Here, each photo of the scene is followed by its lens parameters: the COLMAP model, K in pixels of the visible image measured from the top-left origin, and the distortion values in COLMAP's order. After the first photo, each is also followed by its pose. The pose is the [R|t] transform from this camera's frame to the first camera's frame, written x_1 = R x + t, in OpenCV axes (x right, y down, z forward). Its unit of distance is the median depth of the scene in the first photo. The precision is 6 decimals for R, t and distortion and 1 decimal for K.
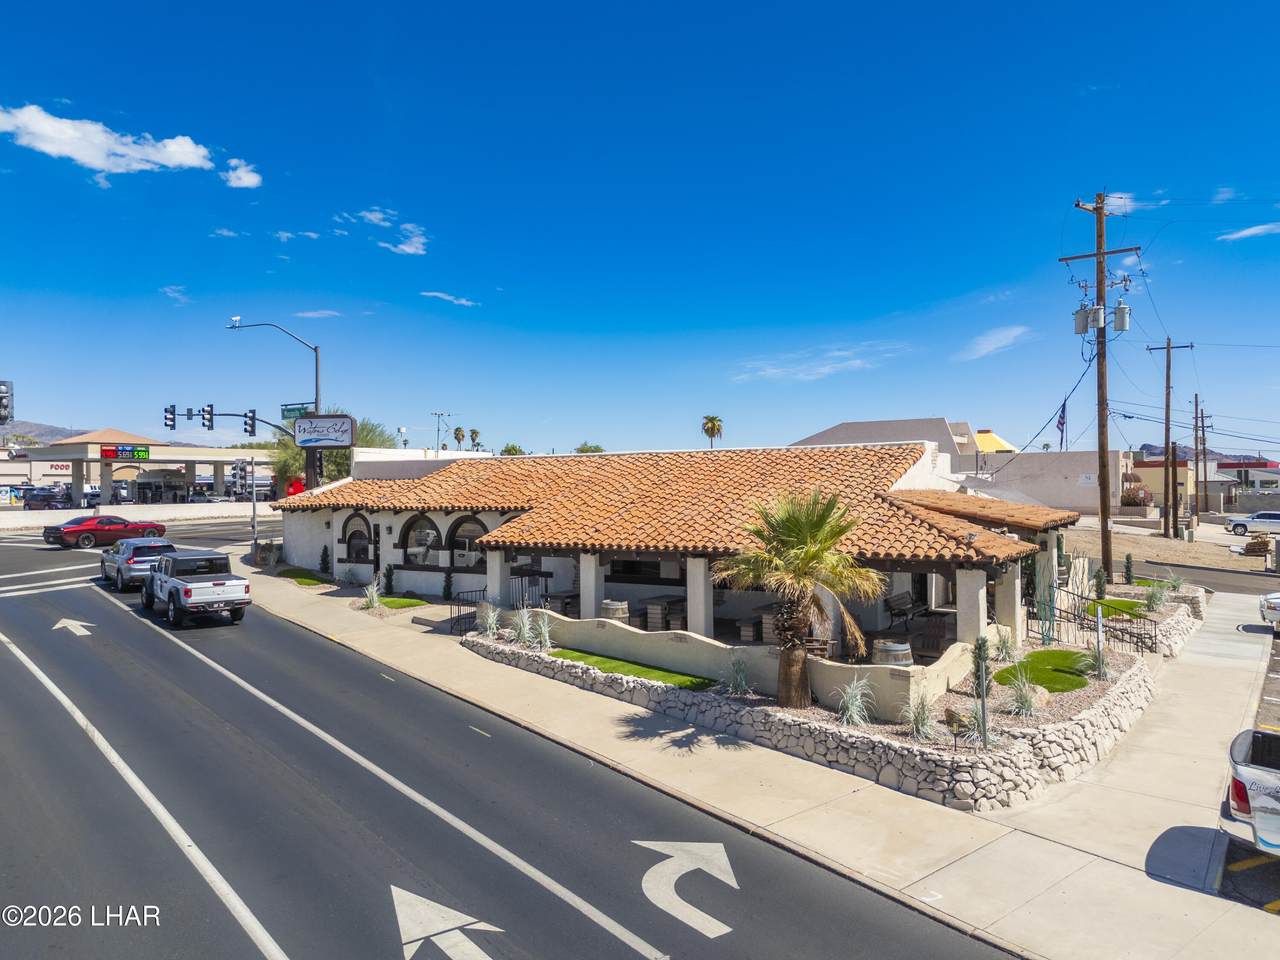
lens RADIAL K [[911.3, 0, 637.7], [0, 911.3, 473.5], [0, 0, 1]] dist [-0.013485, 0.005744]
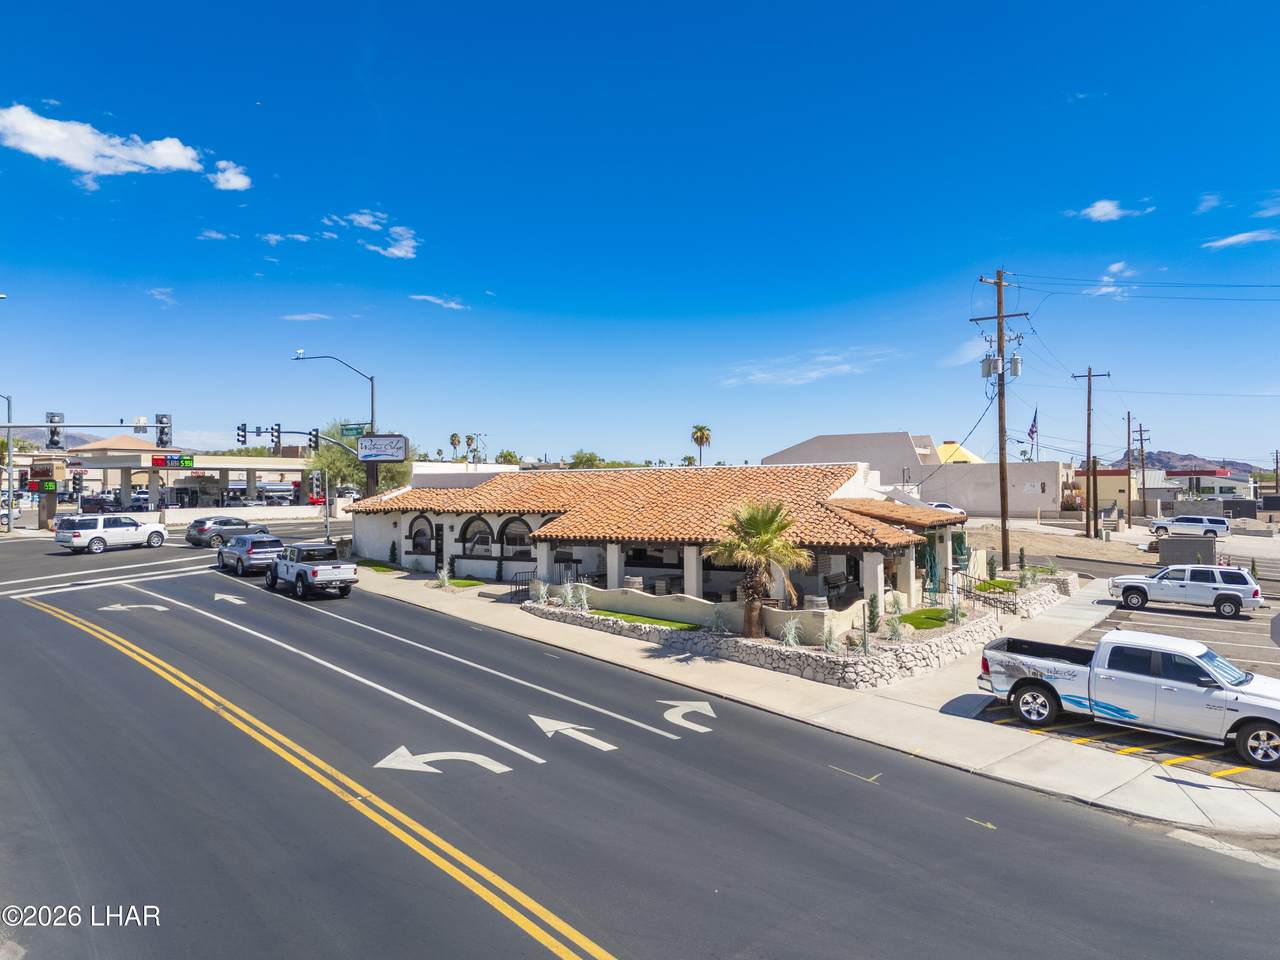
lens RADIAL K [[911.3, 0, 637.6], [0, 911.3, 472.6], [0, 0, 1]] dist [-0.013485, 0.005744]
pose [[0.999929, 0.002113, 0.011769, -0.027966], [-0.002048, 0.999983, -0.005508, -0.011536], [-0.011780, 0.005483, 0.999916, -0.332767]]
